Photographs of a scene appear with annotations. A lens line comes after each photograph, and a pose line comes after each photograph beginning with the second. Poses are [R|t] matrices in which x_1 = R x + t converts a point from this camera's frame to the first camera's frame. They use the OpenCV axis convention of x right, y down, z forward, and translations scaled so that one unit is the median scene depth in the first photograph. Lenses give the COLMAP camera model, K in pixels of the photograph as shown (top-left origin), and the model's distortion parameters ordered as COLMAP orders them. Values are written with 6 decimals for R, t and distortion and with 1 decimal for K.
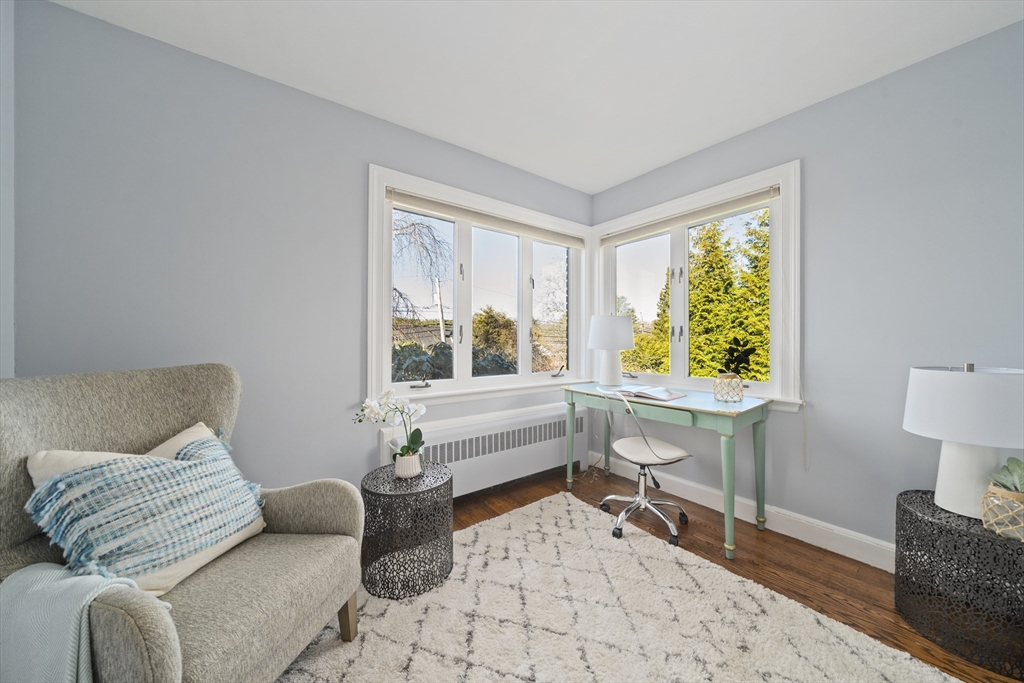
lens RADIAL K [[355.1, 0, 511.7], [0, 355.1, 339.3], [0, 0, 1]] dist [0.001143, 0.000441]
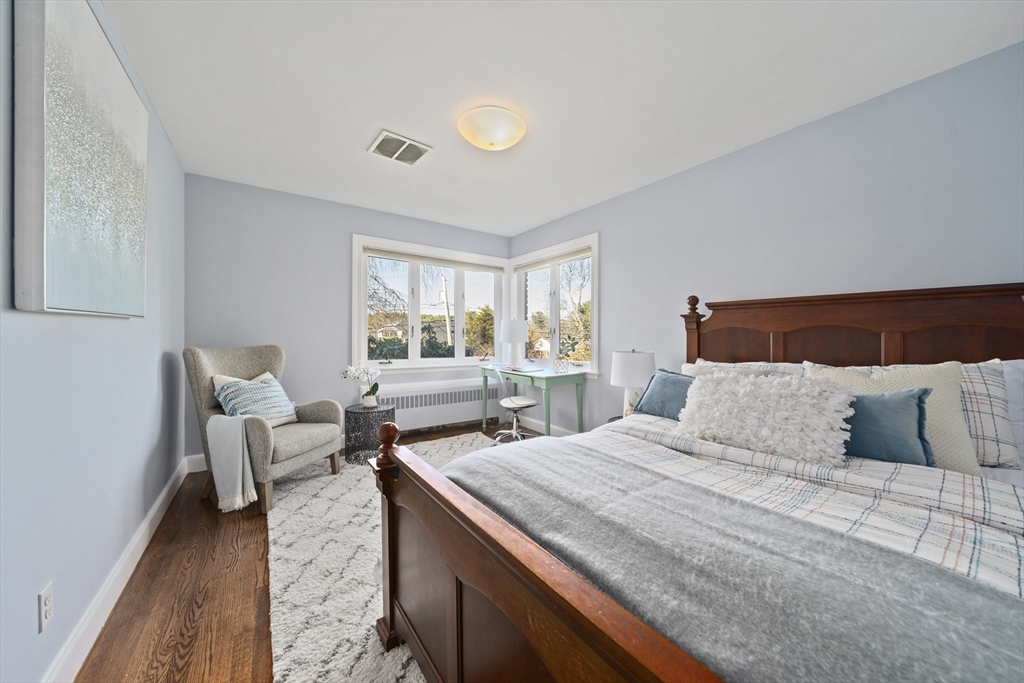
lens RADIAL K [[355.1, 0, 513.9], [0, 355.1, 342.5], [0, 0, 1]] dist [0.001143, 0.000441]
pose [[0.999403, 0.011886, -0.032432, 0.404094], [-0.011237, 0.999735, 0.020106, -0.002321], [0.032663, -0.019730, 0.999272, -0.650108]]
